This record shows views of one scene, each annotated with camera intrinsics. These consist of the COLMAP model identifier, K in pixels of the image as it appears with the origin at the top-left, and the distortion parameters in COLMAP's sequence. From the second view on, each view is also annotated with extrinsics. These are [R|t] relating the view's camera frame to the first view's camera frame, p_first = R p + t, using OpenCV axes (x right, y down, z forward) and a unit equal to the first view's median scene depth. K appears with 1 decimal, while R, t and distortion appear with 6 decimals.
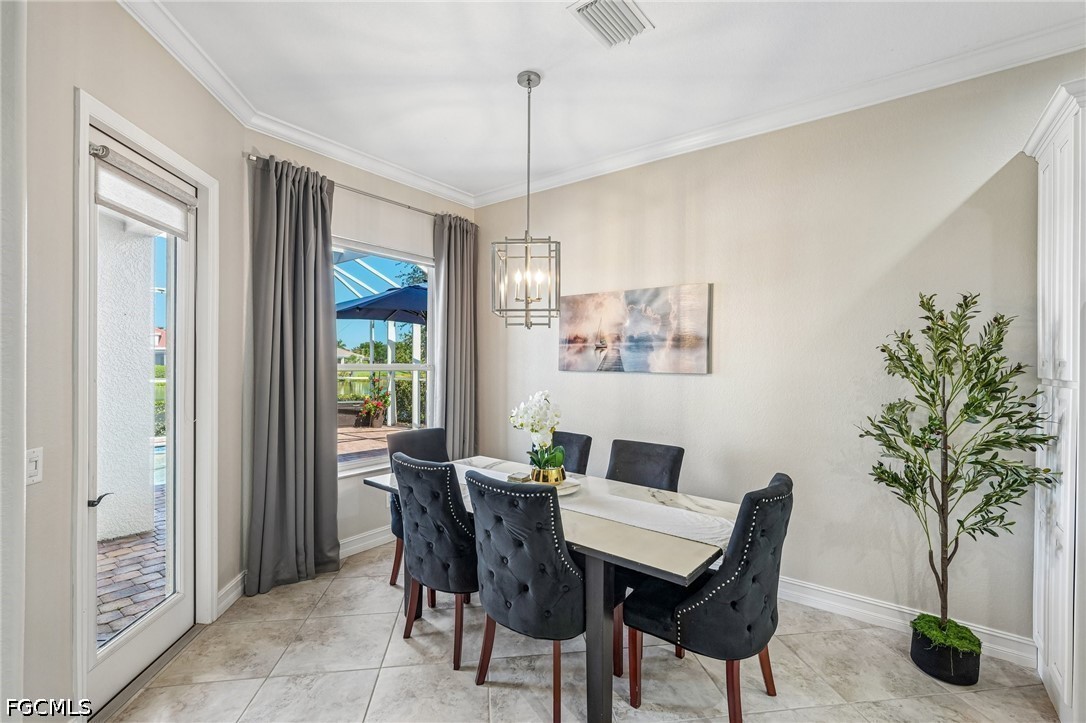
lens RADIAL K [[486.9, 0, 521.1], [0, 486.9, 360.5], [0, 0, 1]] dist [-0.011944, 0.006555]
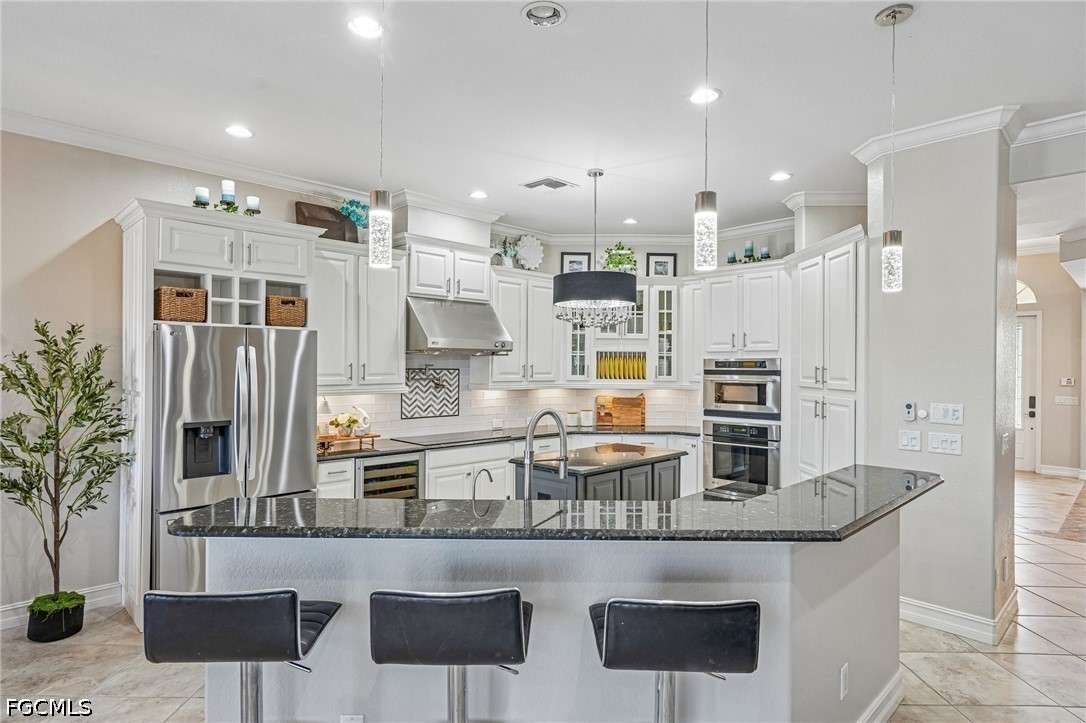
lens RADIAL K [[576.4, 0, 551.6], [0, 576.4, 368.7], [0, 0, 1]] dist [-0.001010, -0.001898]
pose [[0.115814, -0.008597, 0.993234, -0.393015], [-0.009782, 0.999904, 0.009795, -0.047869], [-0.993223, -0.010850, 0.115718, -0.376542]]
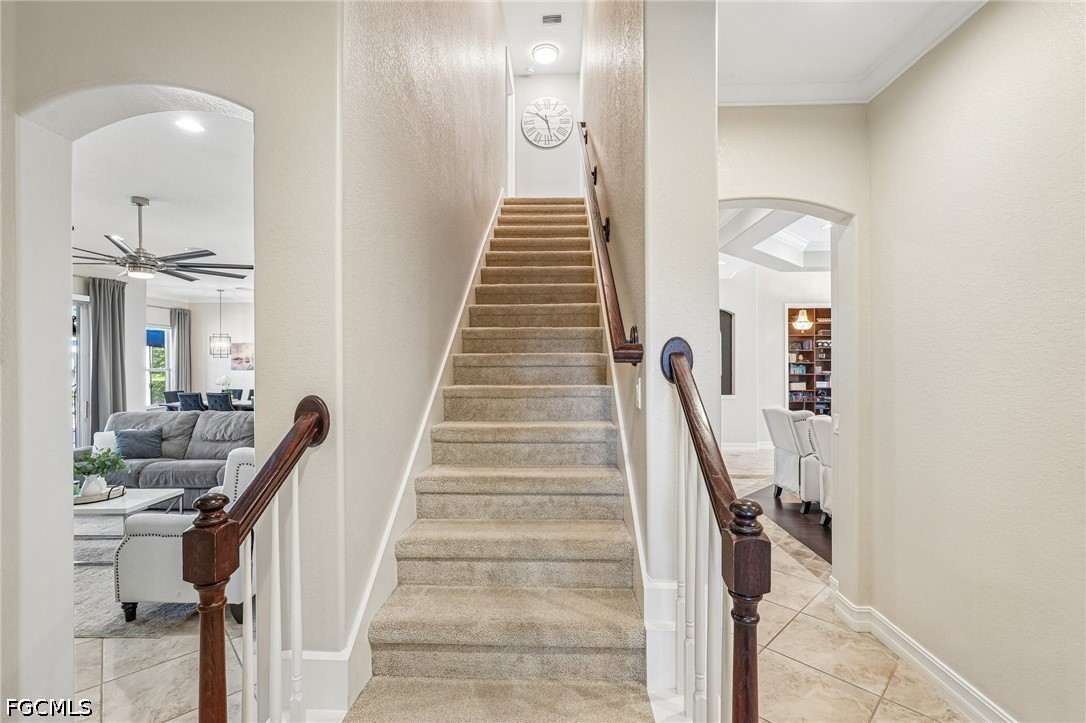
lens RADIAL K [[486.9, 0, 550.8], [0, 486.9, 363.2], [0, 0, 1]] dist [-0.011944, 0.006555]
pose [[0.791406, -0.011981, 0.611174, -0.277831], [0.007601, 0.999923, 0.009760, -0.049868], [-0.611244, -0.003079, 0.791436, -3.788866]]
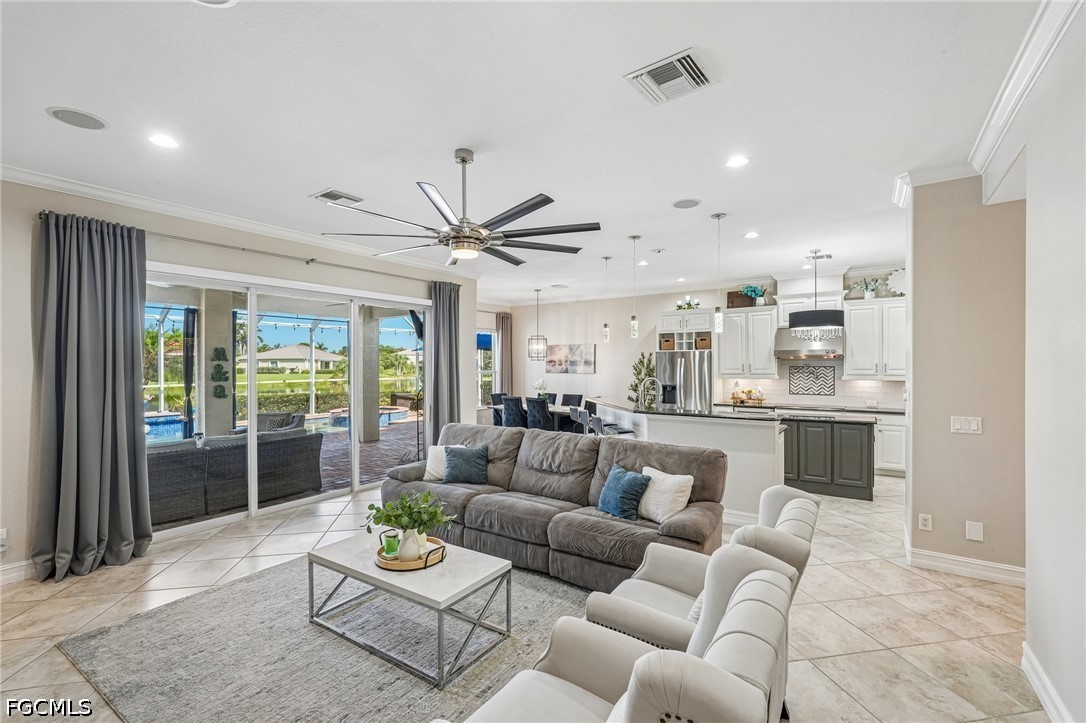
lens RADIAL K [[486.9, 0, 539.4], [0, 486.9, 364.2], [0, 0, 1]] dist [-0.011944, 0.006555]
pose [[0.996711, -0.010140, 0.080396, -0.284385], [0.009680, 0.999934, 0.006107, -0.072215], [-0.080452, -0.005309, 0.996744, -2.780497]]
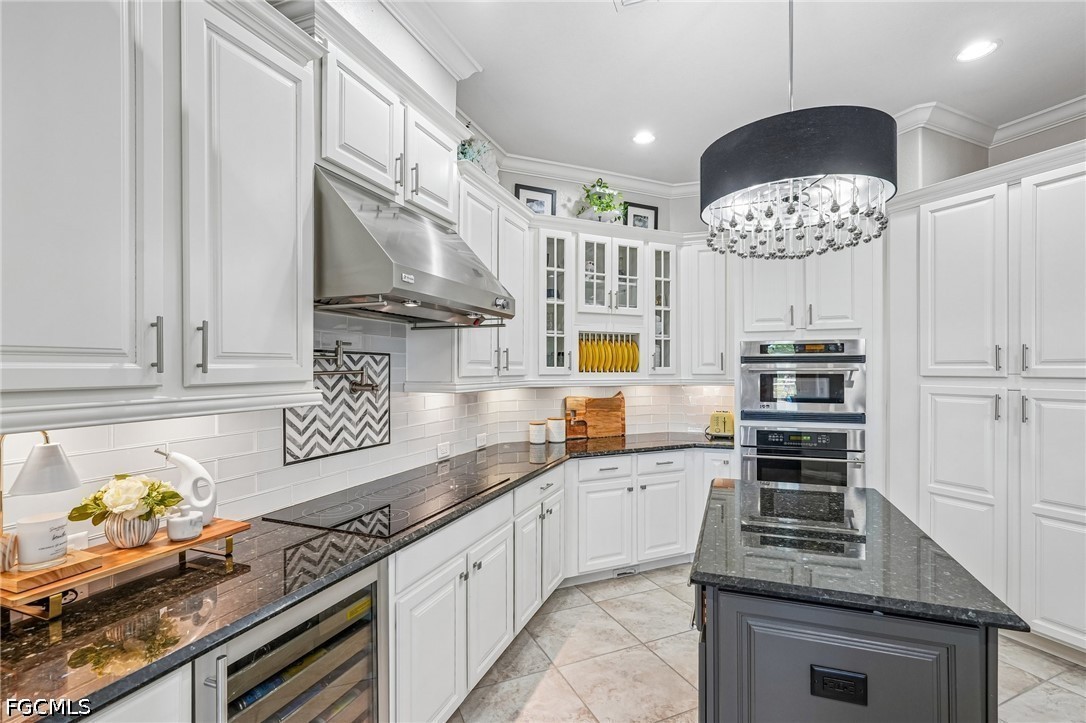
lens RADIAL K [[486.9, 0, 543.6], [0, 486.9, 372.4], [0, 0, 1]] dist [-0.011944, 0.006555]
pose [[-0.295824, -0.011551, 0.955173, 0.832915], [-0.004667, 0.999932, 0.010647, 0.008047], [-0.955231, -0.001308, -0.295858, 0.272607]]
